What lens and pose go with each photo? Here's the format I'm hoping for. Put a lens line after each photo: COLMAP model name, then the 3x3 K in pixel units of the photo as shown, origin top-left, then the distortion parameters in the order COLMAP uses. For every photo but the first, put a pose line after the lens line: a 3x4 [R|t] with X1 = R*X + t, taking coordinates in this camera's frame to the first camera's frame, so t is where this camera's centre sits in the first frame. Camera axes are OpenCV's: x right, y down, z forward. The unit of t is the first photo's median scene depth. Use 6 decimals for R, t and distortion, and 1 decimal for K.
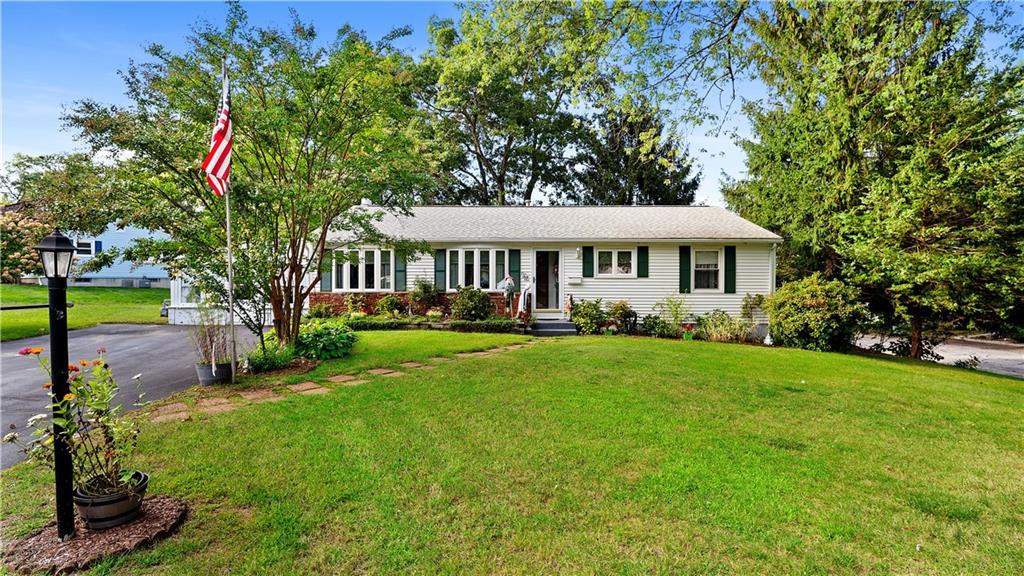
lens RADIAL K [[476.8, 0, 511.6], [0, 476.8, 287.9], [0, 0, 1]] dist [-0.000714, 0.000966]
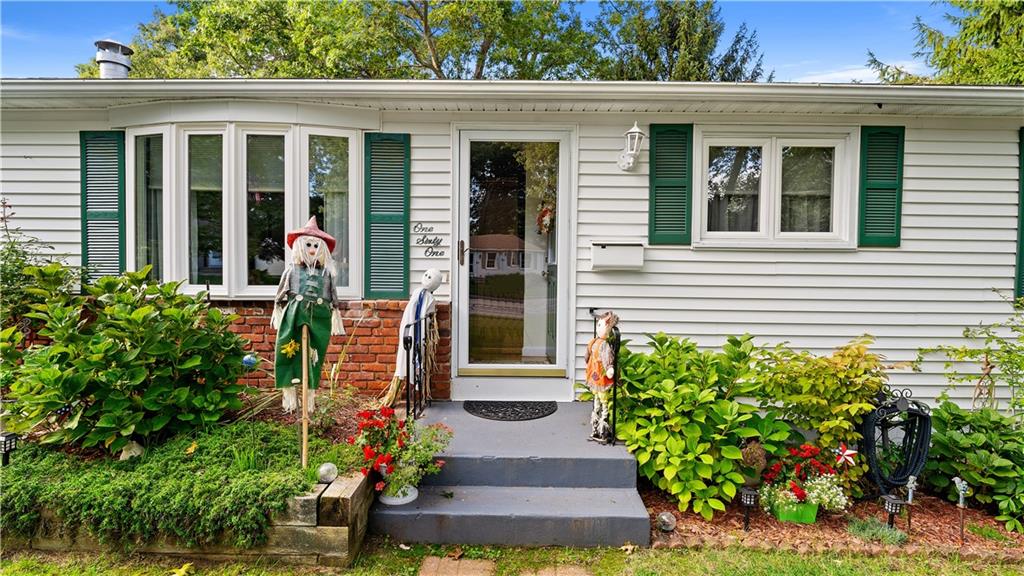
lens RADIAL K [[476.8, 0, 511.6], [0, 476.8, 287.9], [0, 0, 1]] dist [-0.000714, 0.000966]
pose [[0.999946, 0.009845, 0.003429, 0.073851], [-0.009909, 0.999771, 0.018970, -0.002720], [-0.003242, -0.019003, 0.999814, 0.744240]]
